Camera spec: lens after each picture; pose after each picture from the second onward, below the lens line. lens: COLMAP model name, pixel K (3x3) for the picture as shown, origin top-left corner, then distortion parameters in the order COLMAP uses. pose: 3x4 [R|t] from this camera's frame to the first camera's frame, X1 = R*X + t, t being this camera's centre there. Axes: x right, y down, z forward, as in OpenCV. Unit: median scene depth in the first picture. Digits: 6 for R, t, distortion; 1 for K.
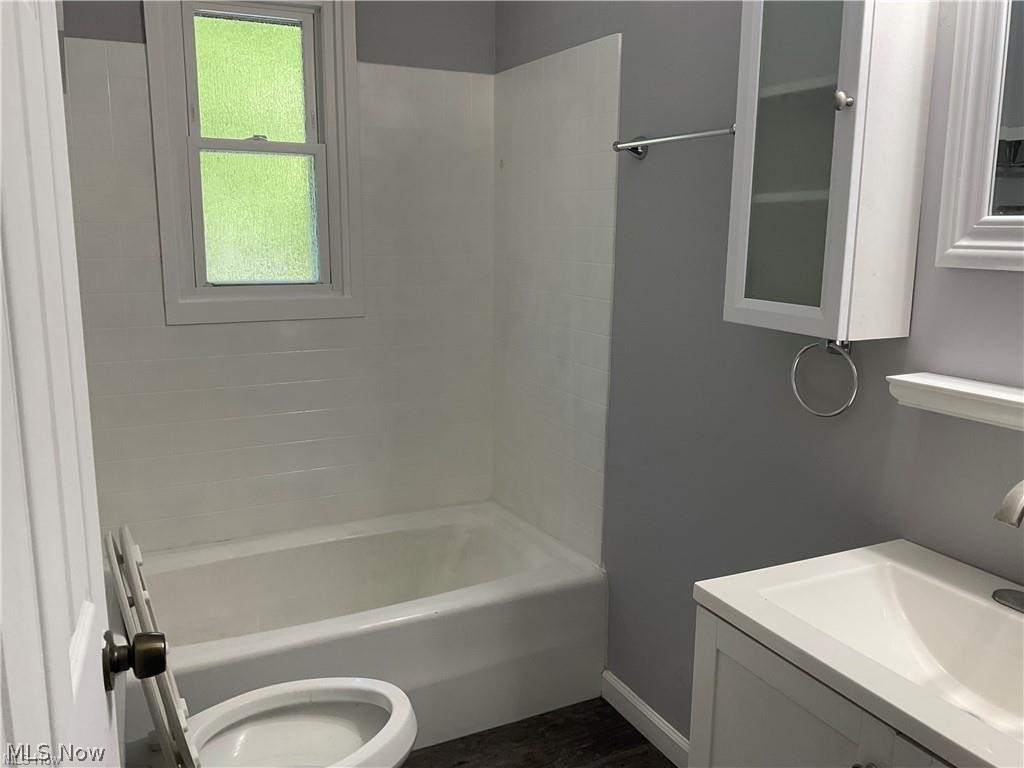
lens RADIAL K [[837.3, 0, 512.0], [0, 837.3, 384.0], [0, 0, 1]] dist [0.137063, -0.285539]
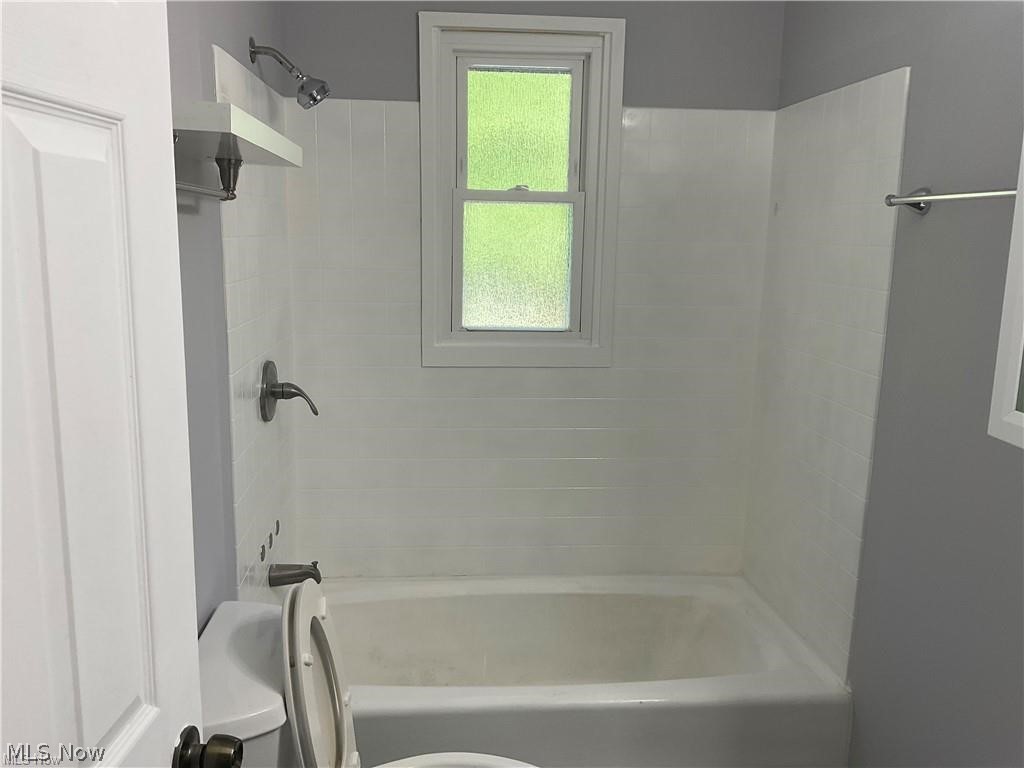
lens RADIAL K [[843.9, 0, 512.0], [0, 843.9, 384.0], [0, 0, 1]] dist [0.092478, -0.180006]
pose [[0.926223, 0.077482, -0.368927, 0.092987], [-0.083441, 0.996513, -0.000200, -0.060625], [0.367625, 0.030969, 0.929458, 0.068671]]
